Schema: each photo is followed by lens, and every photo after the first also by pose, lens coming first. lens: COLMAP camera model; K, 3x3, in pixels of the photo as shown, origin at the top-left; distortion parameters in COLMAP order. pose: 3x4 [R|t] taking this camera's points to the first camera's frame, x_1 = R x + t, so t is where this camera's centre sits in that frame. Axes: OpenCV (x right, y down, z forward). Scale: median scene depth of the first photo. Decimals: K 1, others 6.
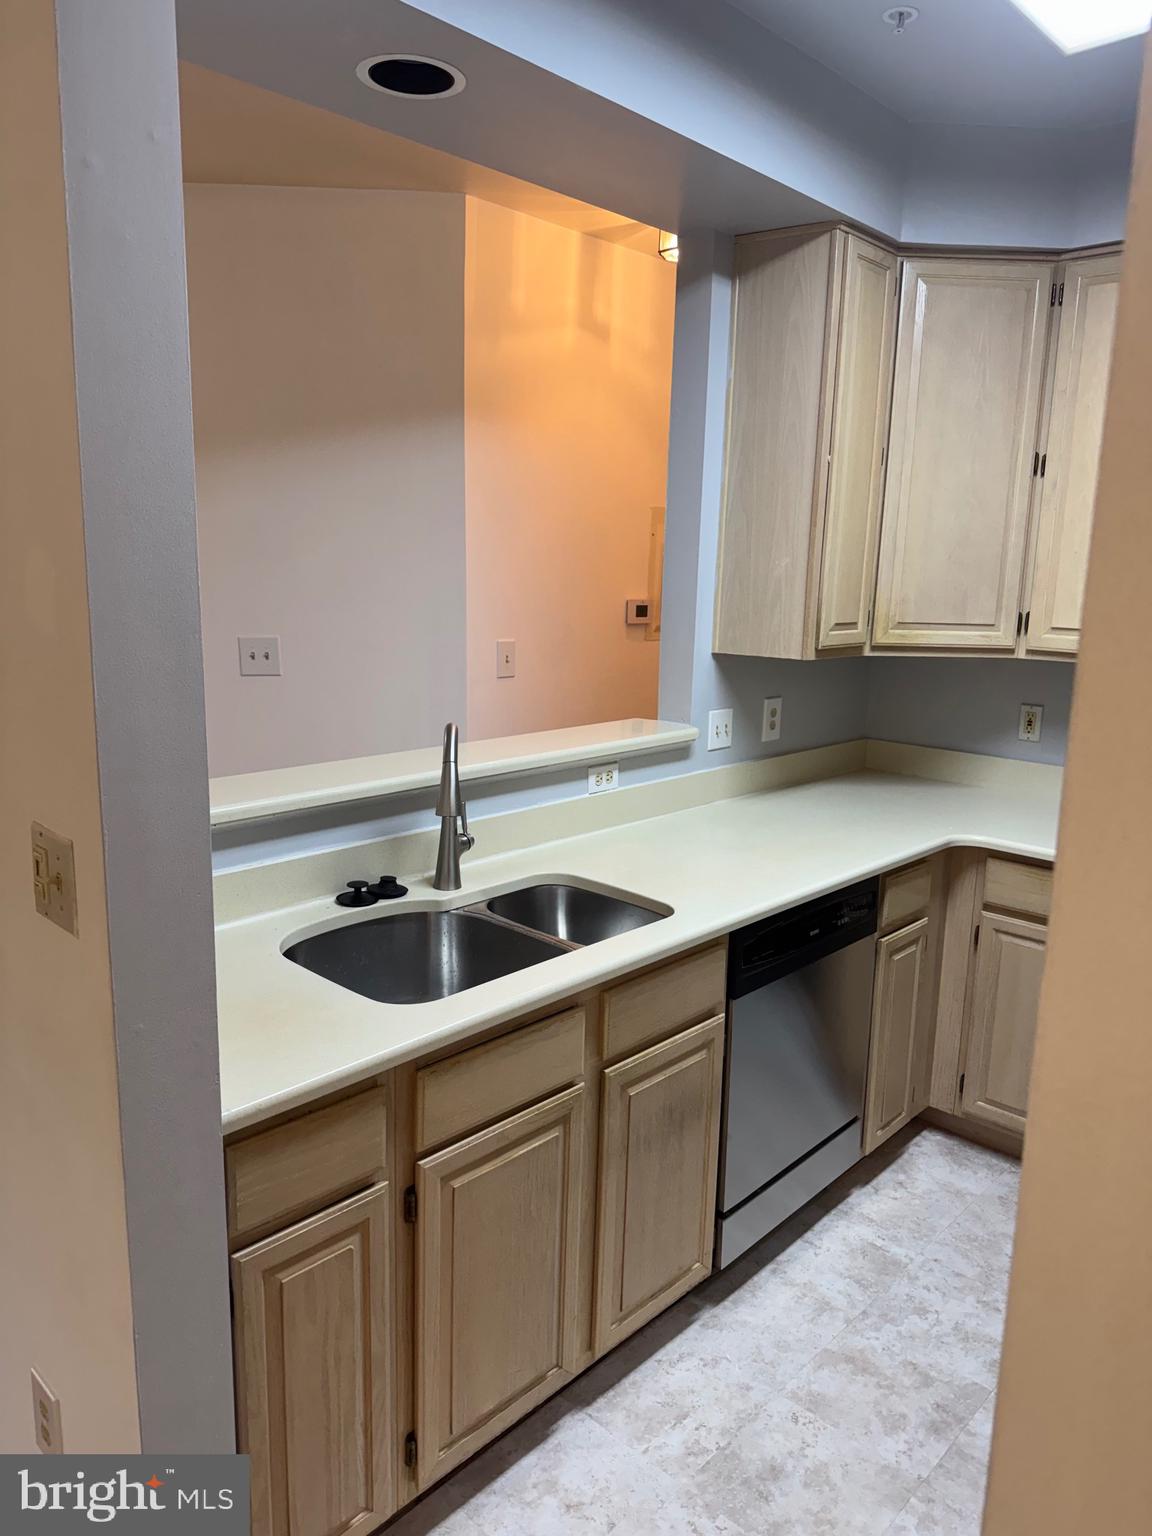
lens RADIAL K [[1083.4, 0, 581.2], [0, 1083.4, 761.6], [0, 0, 1]] dist [0.020906, -0.034152]
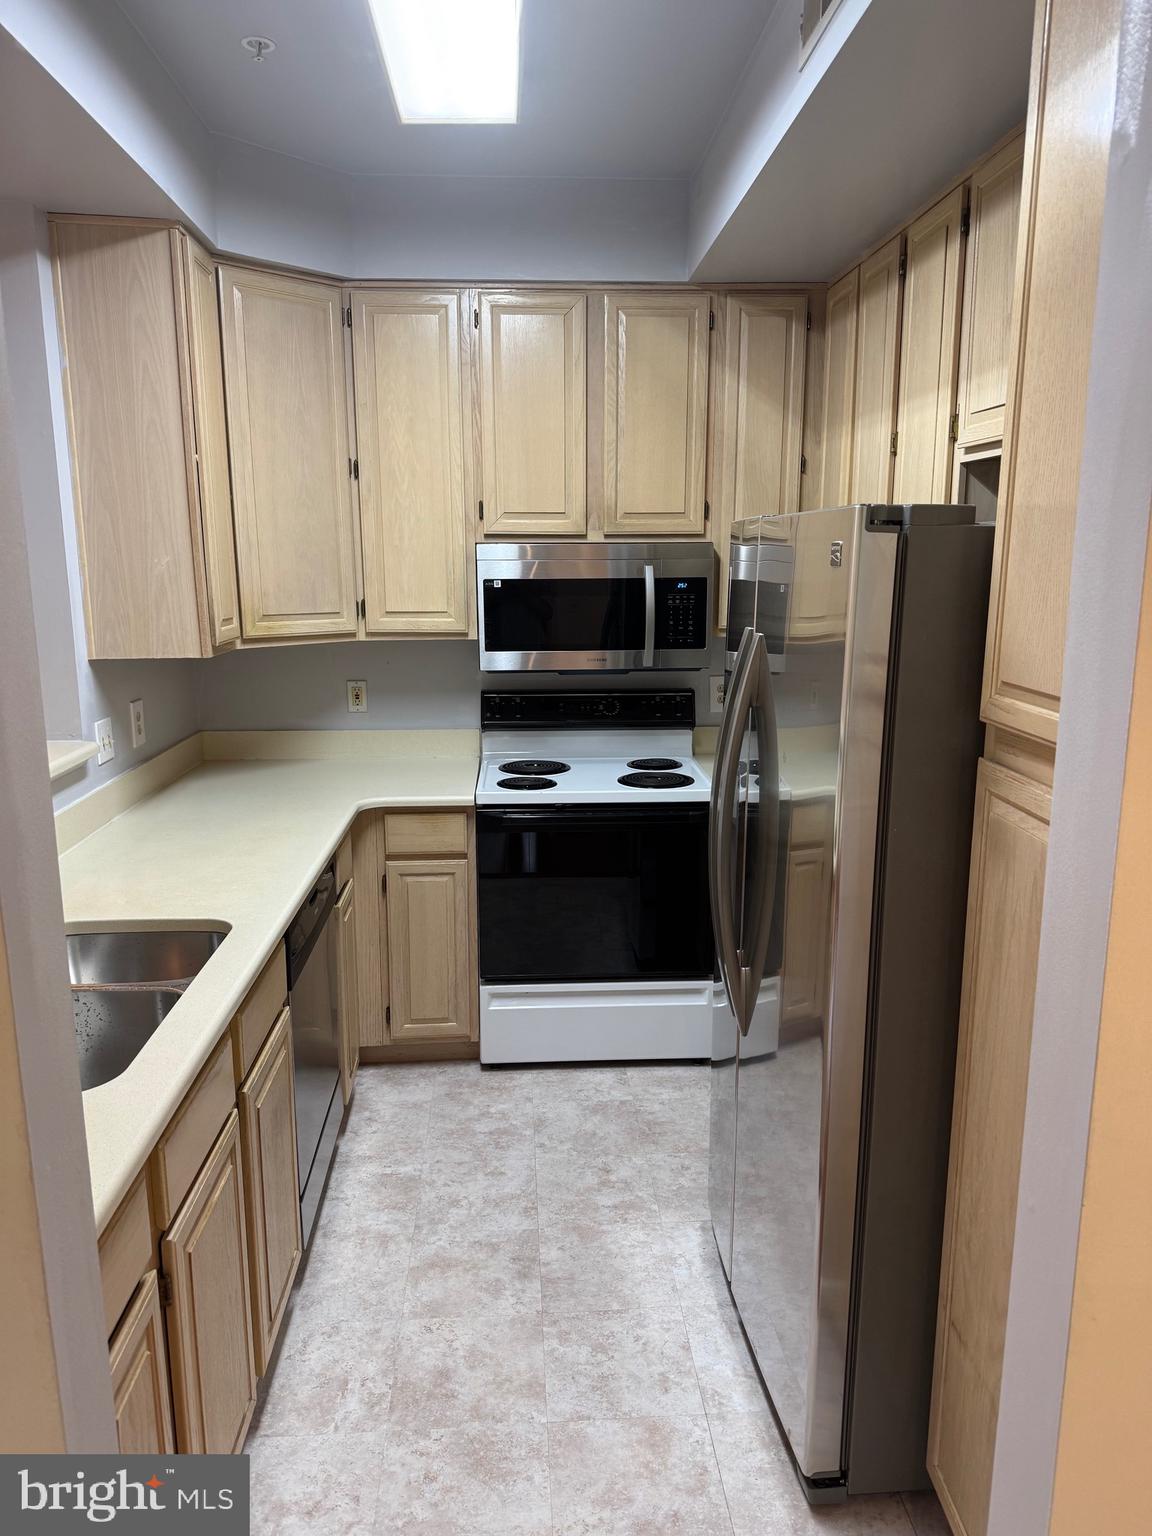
lens RADIAL K [[1083.4, 0, 581.2], [0, 1083.4, 761.6], [0, 0, 1]] dist [0.020906, -0.034152]
pose [[0.691753, -0.166377, 0.702707, -0.320685], [0.155190, 0.984611, 0.080352, -0.030038], [-0.705262, 0.053470, 0.706928, 0.056386]]
